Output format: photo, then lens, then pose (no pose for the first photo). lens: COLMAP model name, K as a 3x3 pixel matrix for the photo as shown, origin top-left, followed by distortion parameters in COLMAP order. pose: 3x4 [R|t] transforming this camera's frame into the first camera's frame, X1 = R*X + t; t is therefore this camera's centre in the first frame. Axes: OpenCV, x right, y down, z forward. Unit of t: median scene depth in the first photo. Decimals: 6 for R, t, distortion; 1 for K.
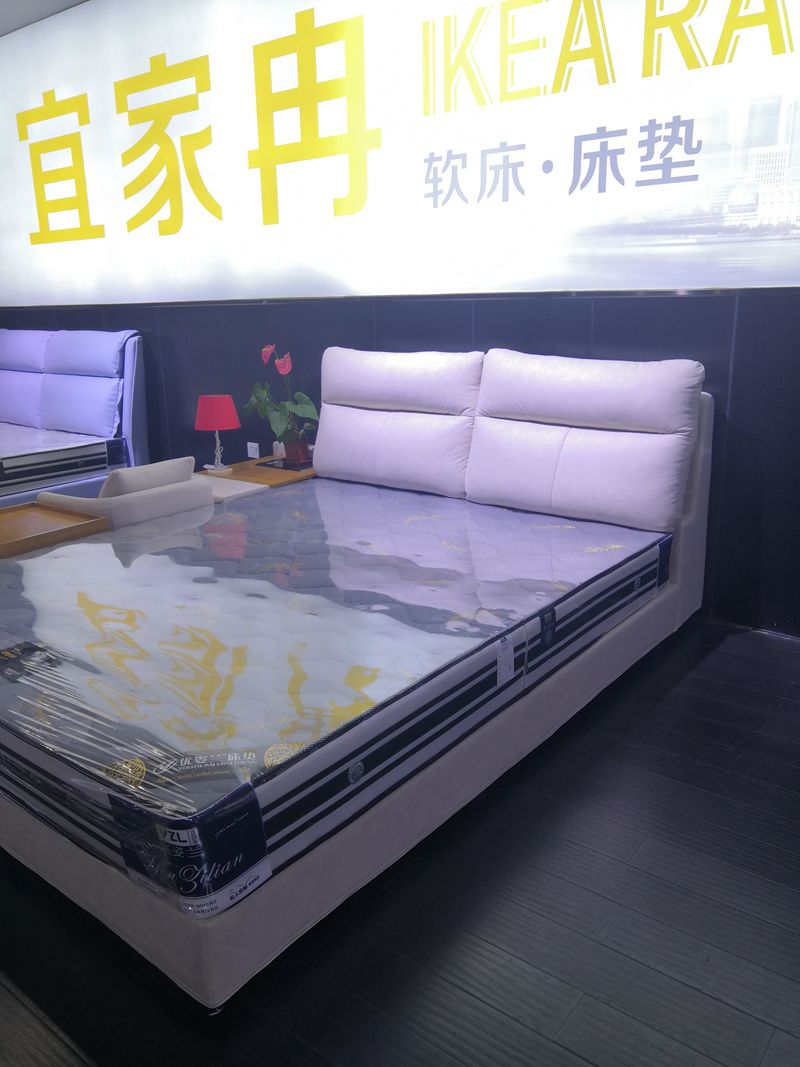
lens RADIAL K [[832.4, 0, 400.2], [0, 832.4, 540.9], [0, 0, 1]] dist [-0.002003, -0.007948]
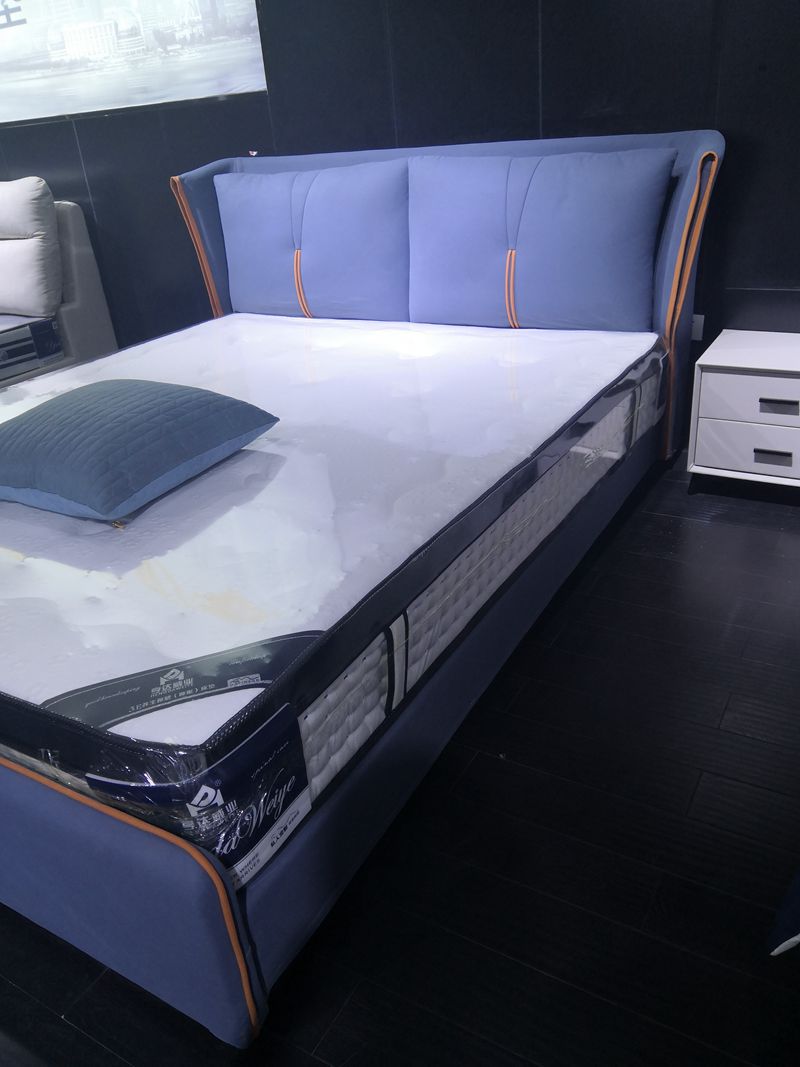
lens RADIAL K [[832.4, 0, 397.9], [0, 832.4, 527.1], [0, 0, 1]] dist [-0.002003, -0.007948]
pose [[0.990178, -0.112627, 0.082844, 0.595108], [0.096256, 0.978887, 0.180322, 0.108075], [-0.101404, -0.170576, 0.980113, -0.325595]]
